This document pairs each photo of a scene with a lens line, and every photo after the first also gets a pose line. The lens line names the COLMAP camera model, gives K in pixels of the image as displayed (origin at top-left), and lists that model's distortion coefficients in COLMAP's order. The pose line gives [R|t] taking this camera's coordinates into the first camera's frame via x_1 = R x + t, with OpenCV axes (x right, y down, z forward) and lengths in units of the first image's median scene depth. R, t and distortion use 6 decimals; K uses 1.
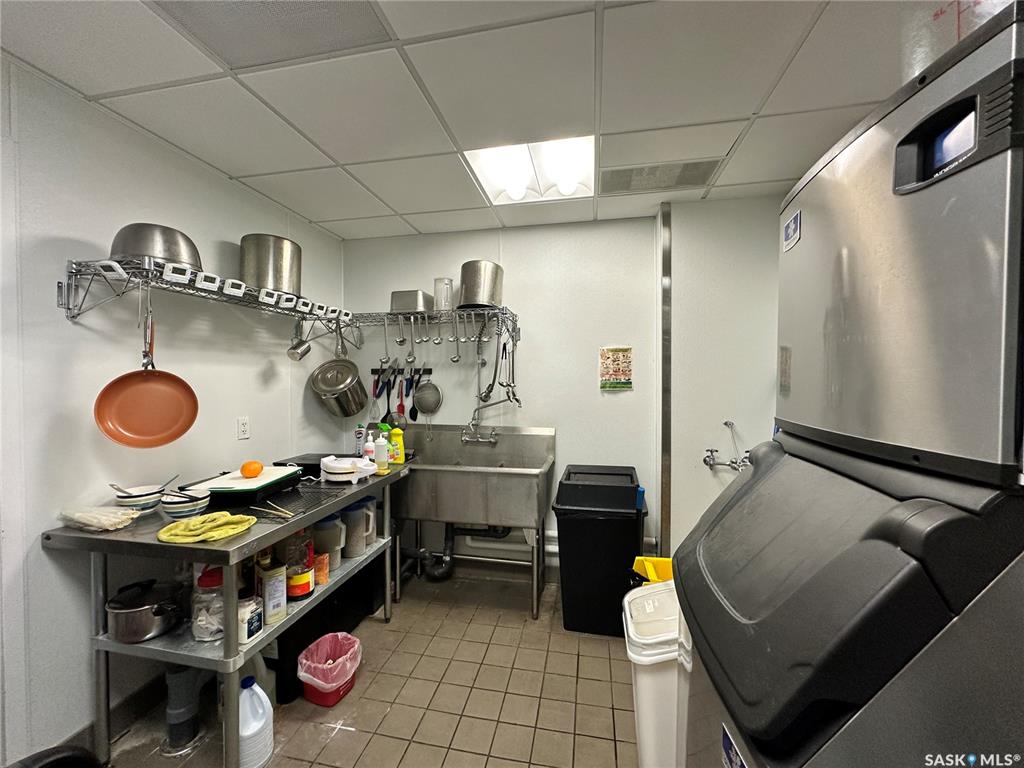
lens RADIAL K [[407.6, 0, 509.1], [0, 407.6, 385.2], [0, 0, 1]] dist [-0.001953, 0.000757]
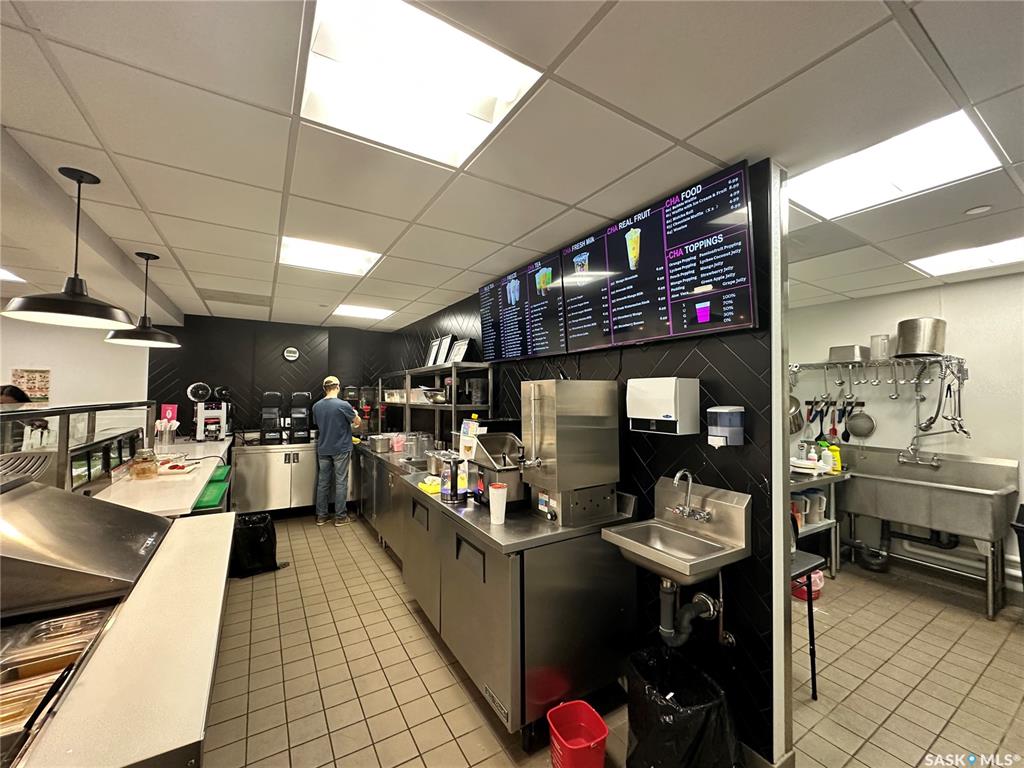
lens RADIAL K [[407.6, 0, 510.6], [0, 407.6, 384.4], [0, 0, 1]] dist [-0.001953, 0.000757]
pose [[0.684072, -0.008330, -0.729367, -0.019916], [-0.026600, 0.998985, -0.036358, -0.022782], [0.728929, 0.044273, 0.683156, -0.784724]]
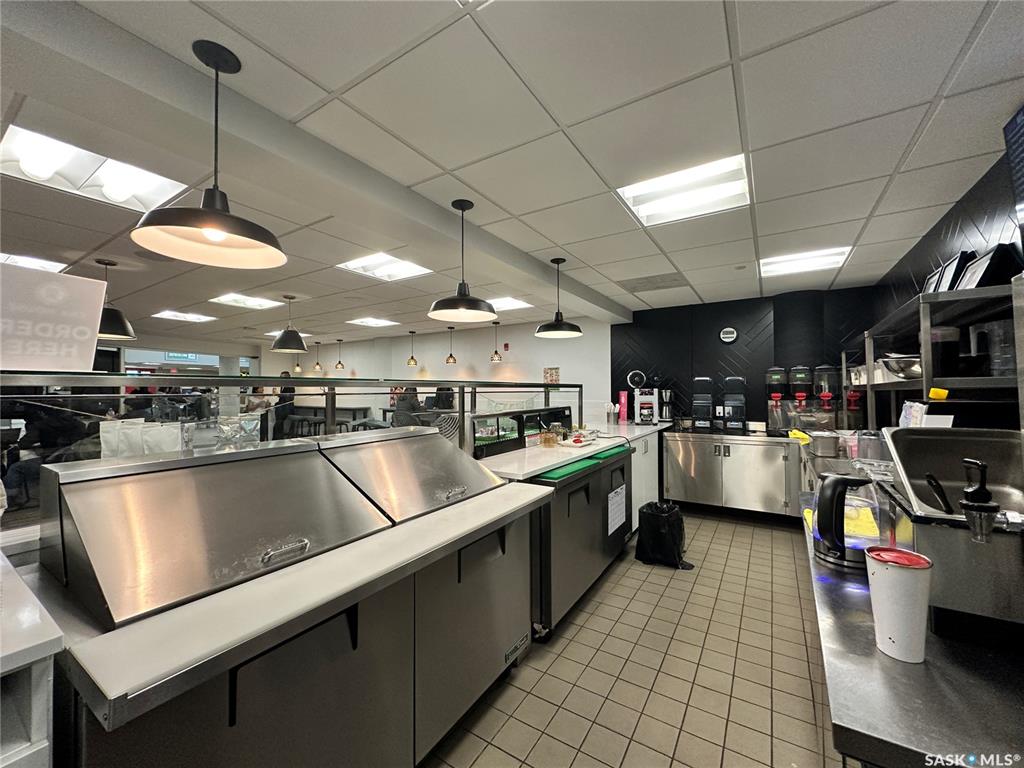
lens RADIAL K [[407.6, 0, 511.2], [0, 407.6, 385.0], [0, 0, 1]] dist [-0.001953, 0.000757]
pose [[-0.360226, -0.005946, -0.932846, -0.222427], [-0.009162, 0.999954, -0.002836, 0.020334], [0.932820, 0.007525, -0.360263, -0.424112]]
